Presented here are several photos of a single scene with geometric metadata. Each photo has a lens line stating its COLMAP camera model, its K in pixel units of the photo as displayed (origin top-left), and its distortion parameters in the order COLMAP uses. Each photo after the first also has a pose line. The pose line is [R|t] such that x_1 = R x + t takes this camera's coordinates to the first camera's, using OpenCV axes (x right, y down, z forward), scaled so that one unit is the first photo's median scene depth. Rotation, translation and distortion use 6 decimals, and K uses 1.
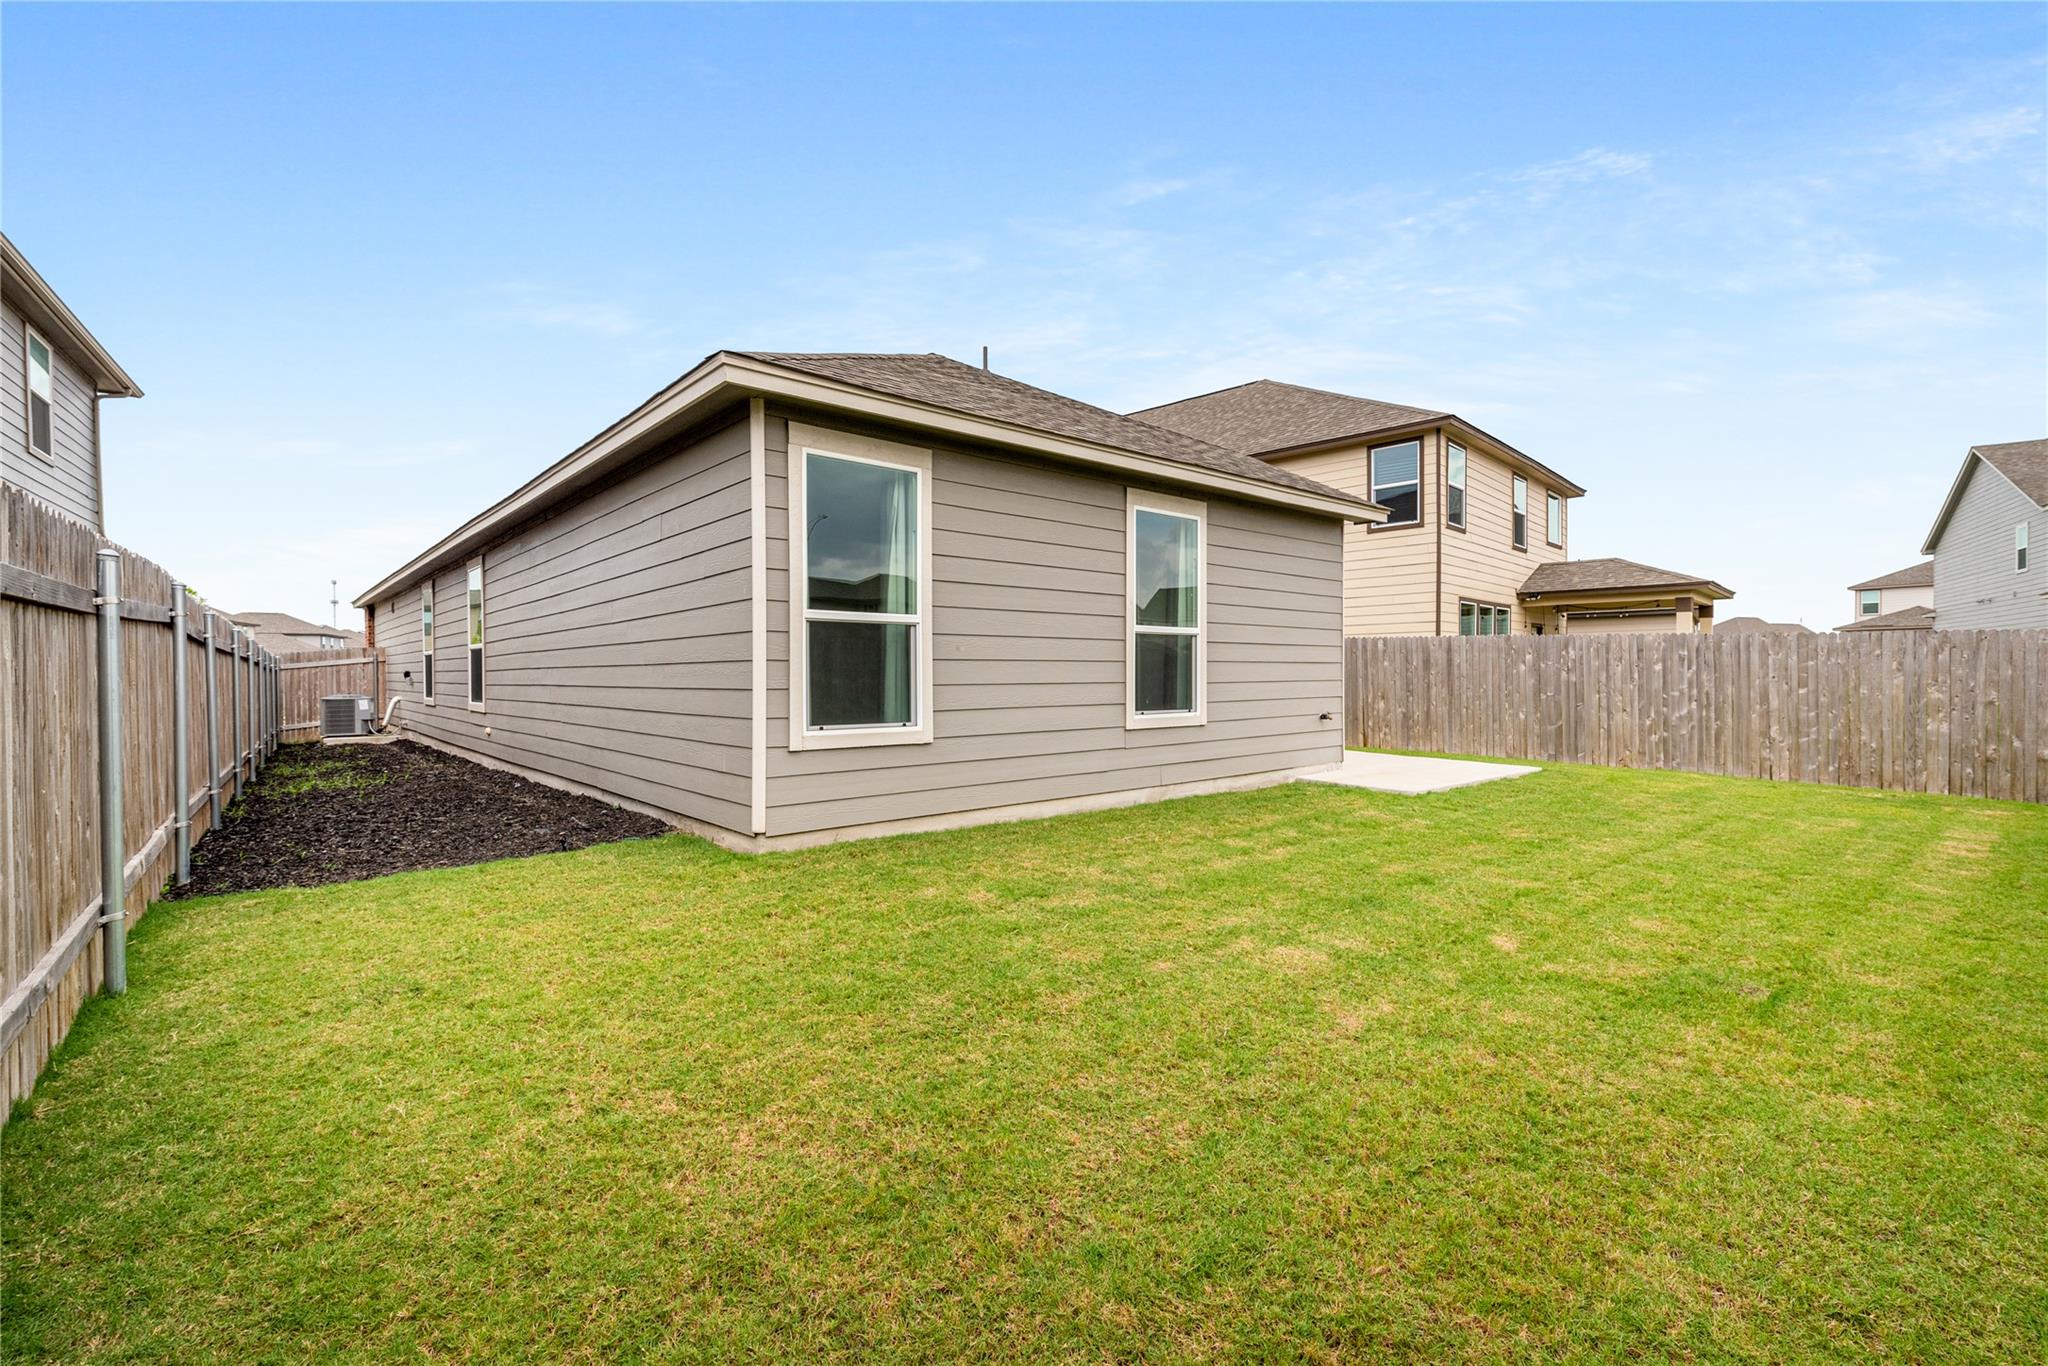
lens RADIAL K [[894.4, 0, 1021.2], [0, 894.4, 674.2], [0, 0, 1]] dist [-0.000193, -0.001326]
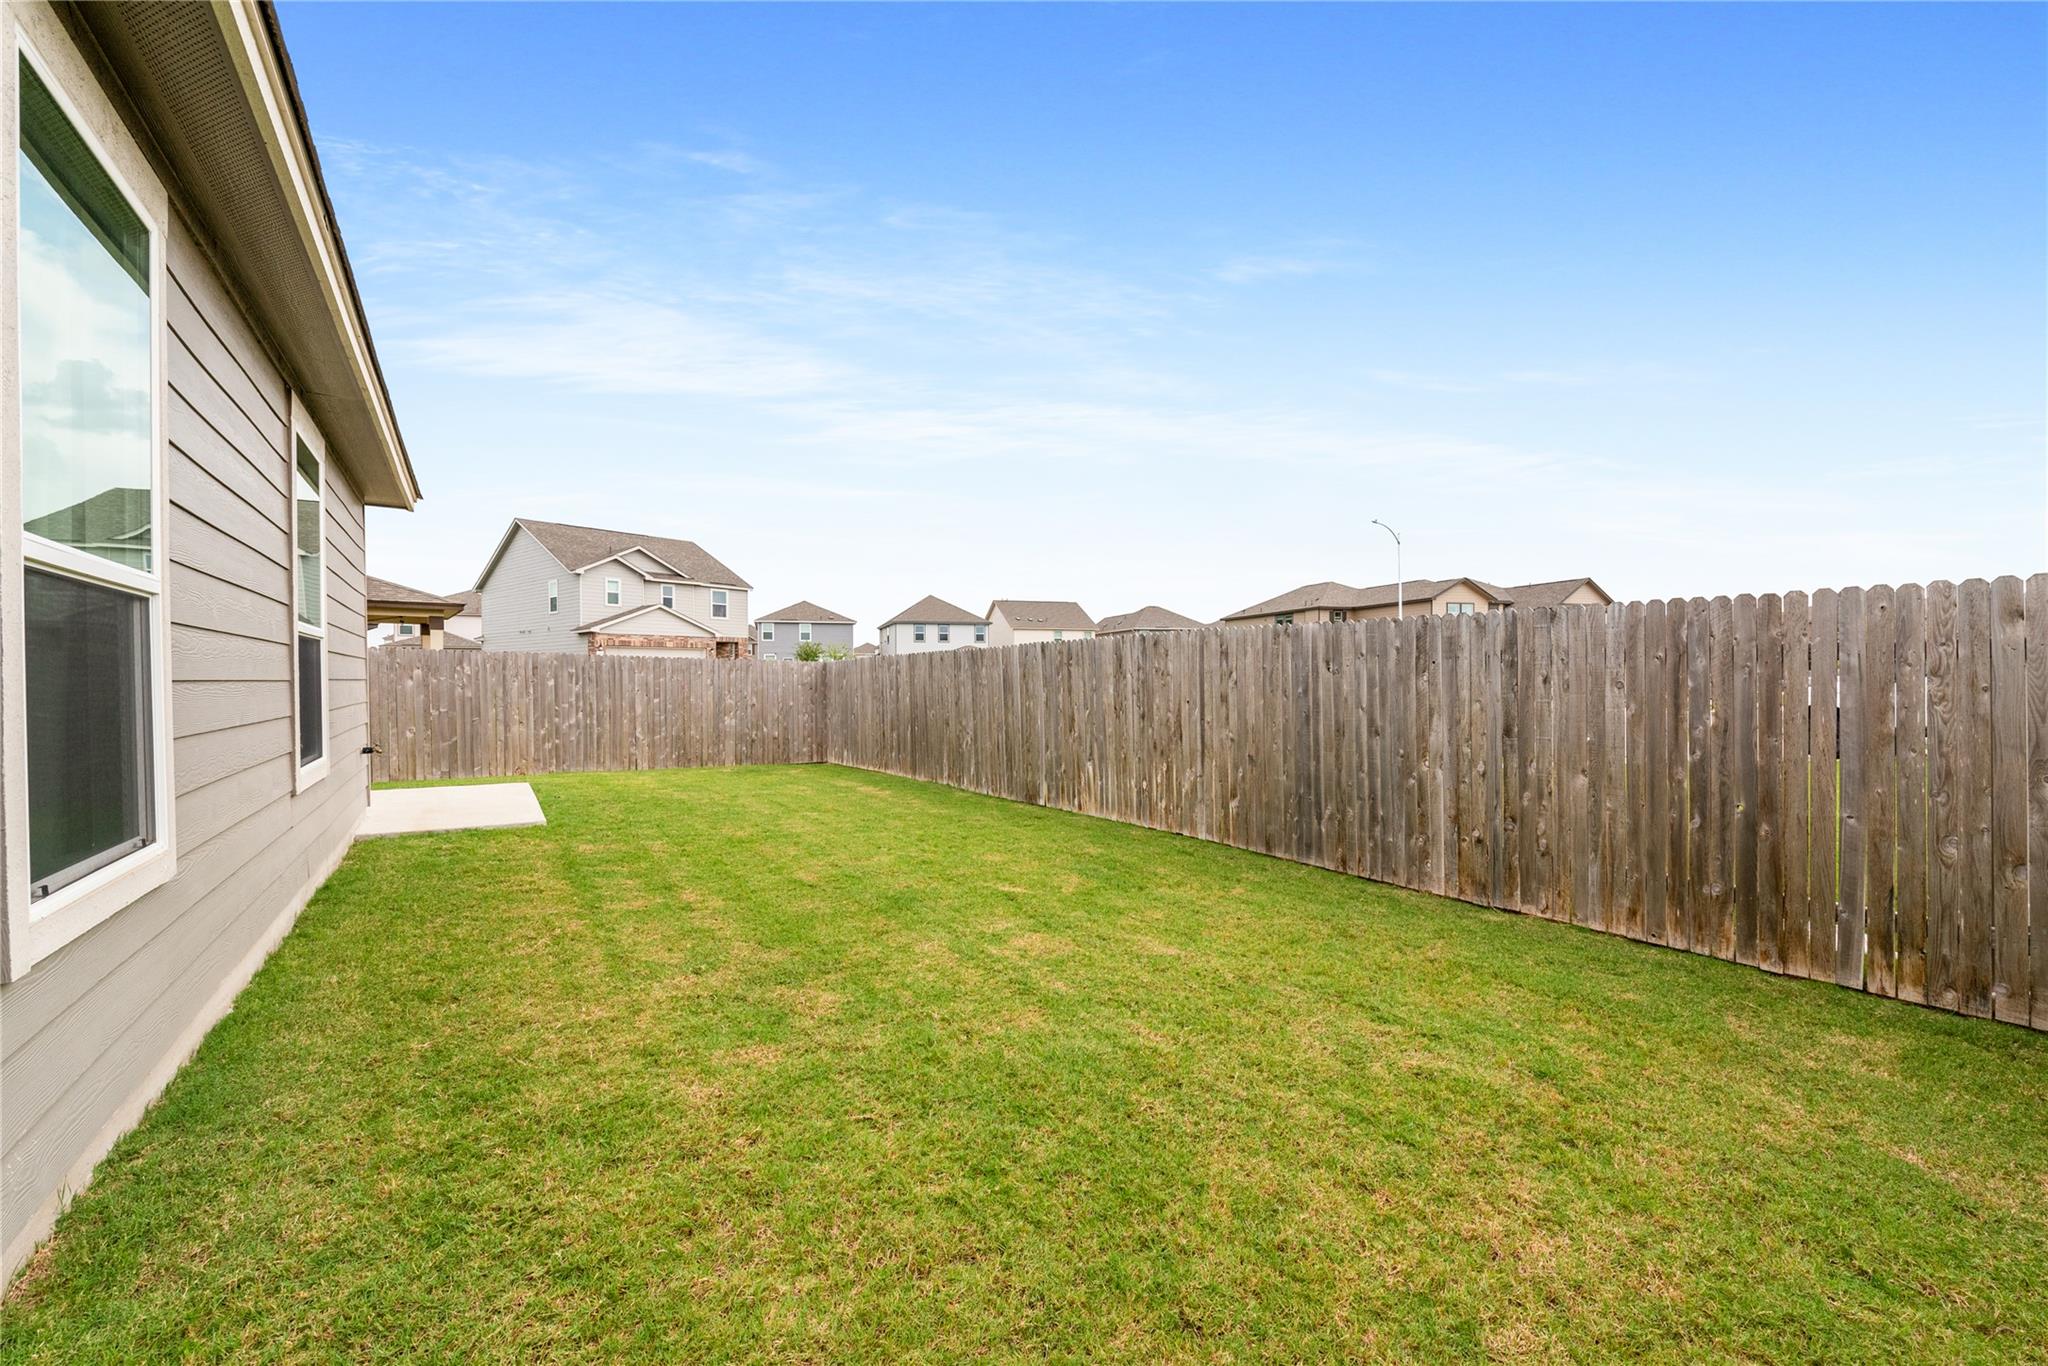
lens RADIAL K [[803.6, 0, 1024.0], [0, 803.6, 683.0], [0, 0, 1]] dist [0.013544, -0.000067]
pose [[0.092389, -0.003778, 0.995716, -0.252027], [0.005143, 0.999981, 0.003317, -0.007843], [-0.995710, 0.004815, 0.092407, 0.317364]]
